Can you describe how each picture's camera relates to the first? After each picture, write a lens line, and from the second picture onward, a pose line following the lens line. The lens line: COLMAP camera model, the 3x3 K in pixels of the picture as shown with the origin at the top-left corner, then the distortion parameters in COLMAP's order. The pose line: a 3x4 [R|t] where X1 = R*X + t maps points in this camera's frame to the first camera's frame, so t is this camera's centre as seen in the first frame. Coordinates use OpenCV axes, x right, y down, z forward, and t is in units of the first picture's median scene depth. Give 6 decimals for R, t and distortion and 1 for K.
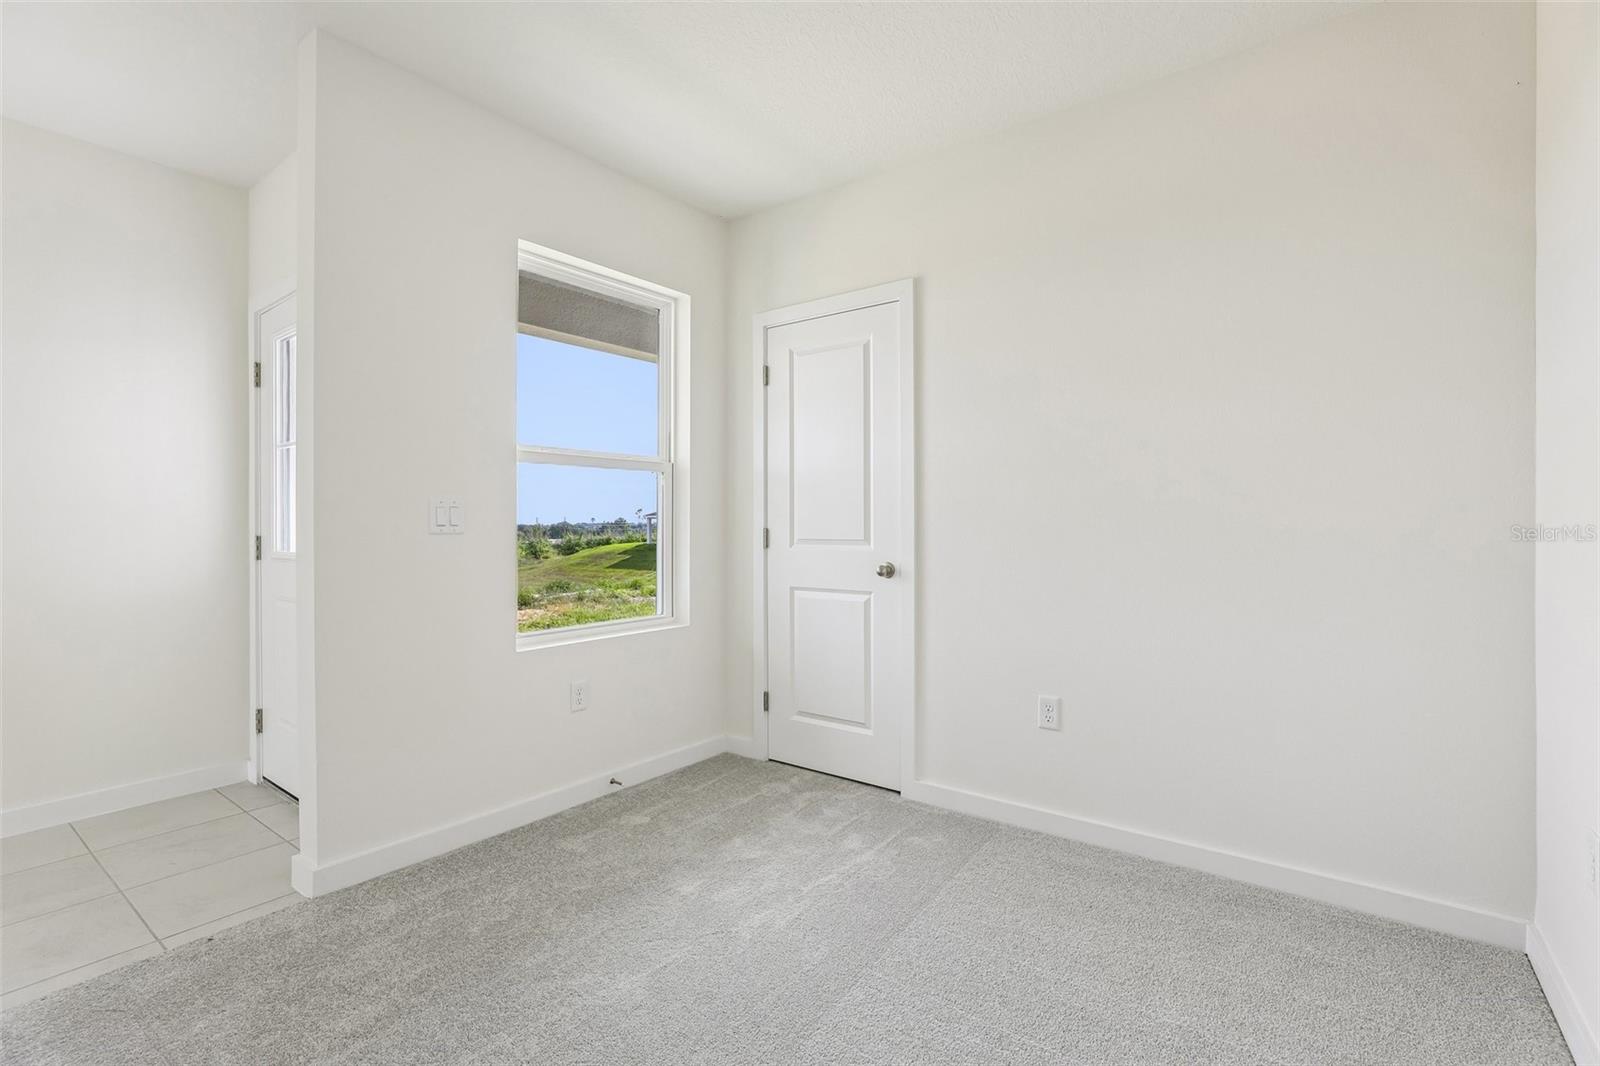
lens RADIAL K [[725.3, 0, 801.9], [0, 725.3, 528.2], [0, 0, 1]] dist [-0.019691, 0.008051]
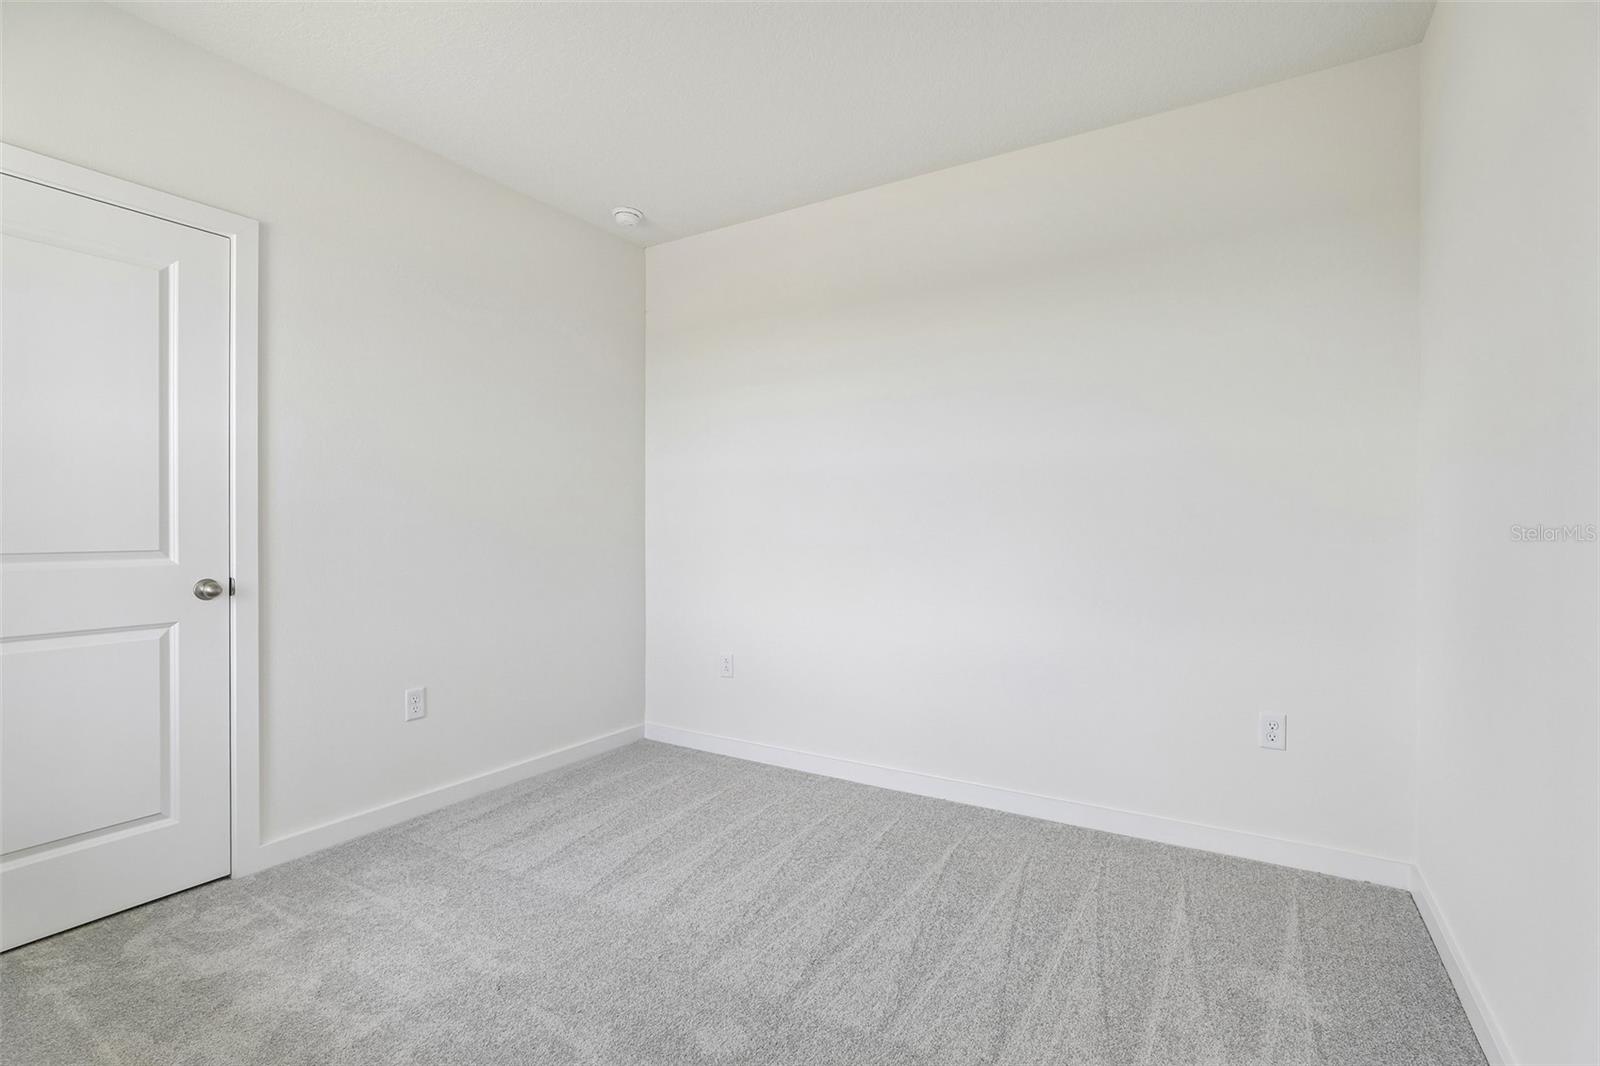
lens RADIAL K [[725.3, 0, 801.9], [0, 725.3, 528.2], [0, 0, 1]] dist [-0.019691, 0.008051]
pose [[-0.092029, -0.001806, 0.995755, -0.685346], [0.001633, 0.999997, 0.001965, -0.005287], [-0.995755, 0.001807, -0.092026, 0.466808]]
